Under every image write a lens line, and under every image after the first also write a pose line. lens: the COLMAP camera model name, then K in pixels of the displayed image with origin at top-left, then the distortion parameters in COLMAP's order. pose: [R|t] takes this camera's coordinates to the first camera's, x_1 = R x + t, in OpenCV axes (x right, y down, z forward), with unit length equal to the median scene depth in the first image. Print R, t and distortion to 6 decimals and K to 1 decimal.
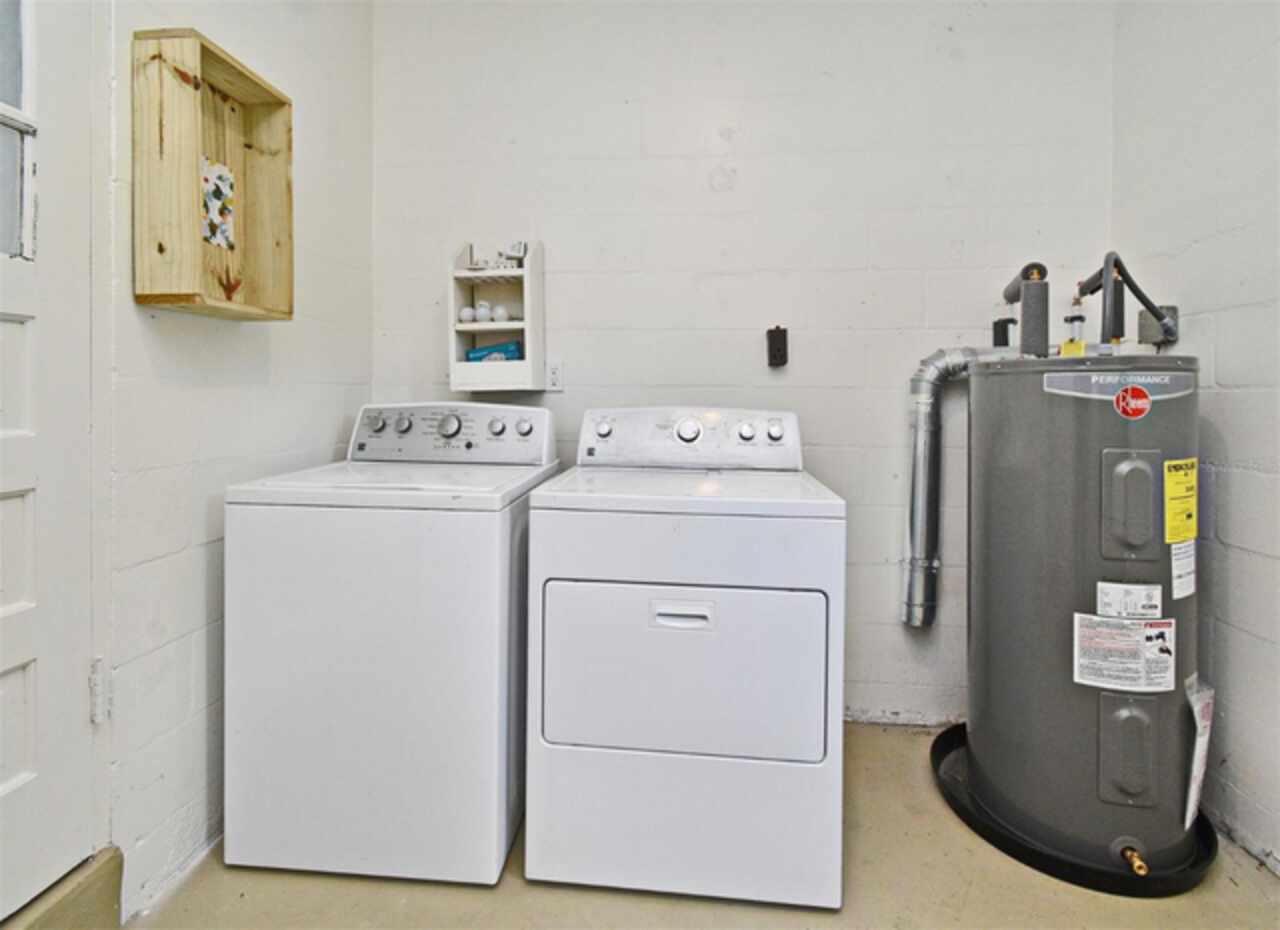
lens RADIAL K [[612.2, 0, 638.5], [0, 612.2, 406.2], [0, 0, 1]] dist [-0.002597, -0.001183]
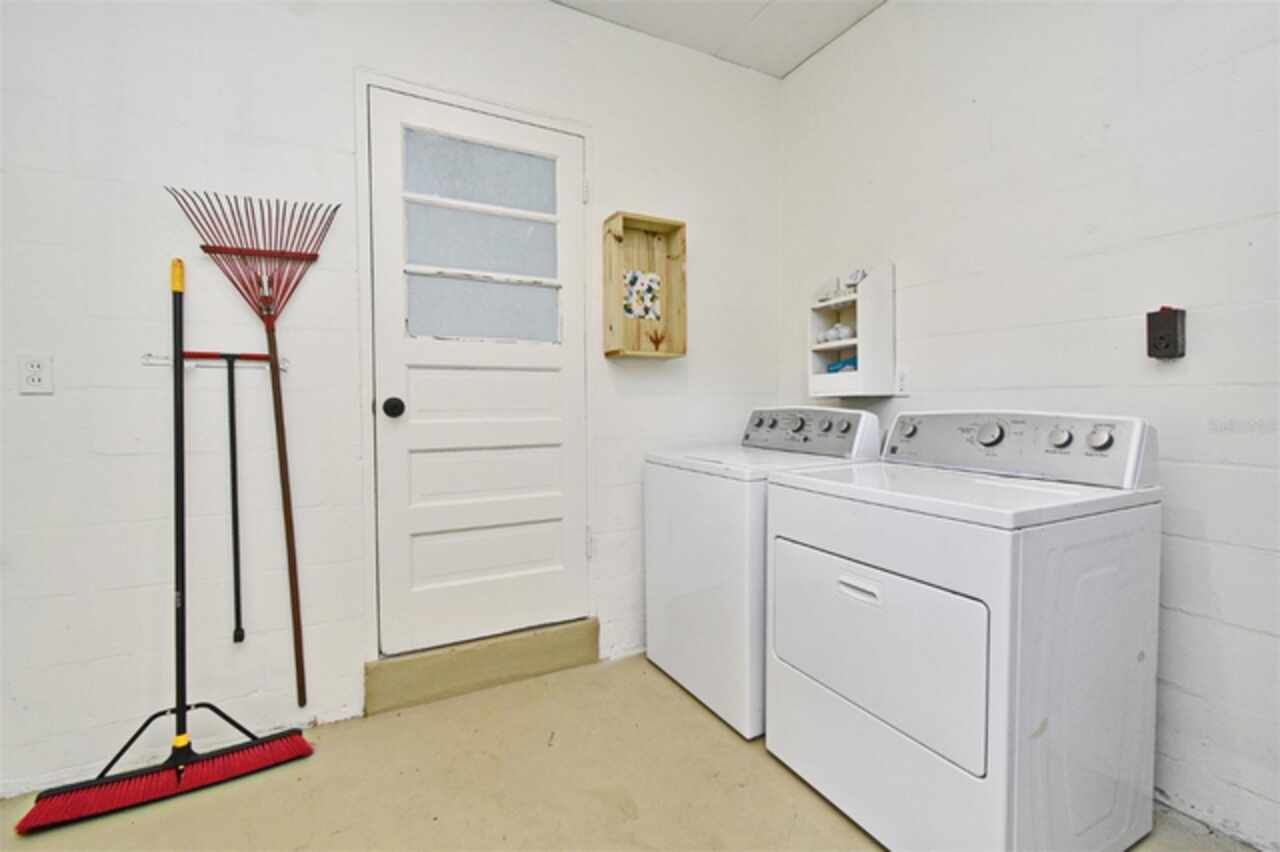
lens RADIAL K [[542.9, 0, 630.6], [0, 542.9, 421.9], [0, 0, 1]] dist [0.002261, -0.000147]
pose [[0.550484, 0.020311, -0.834599, 0.583534], [-0.005719, 0.999772, 0.020558, 0.007303], [0.834826, -0.006544, 0.550475, 0.067597]]
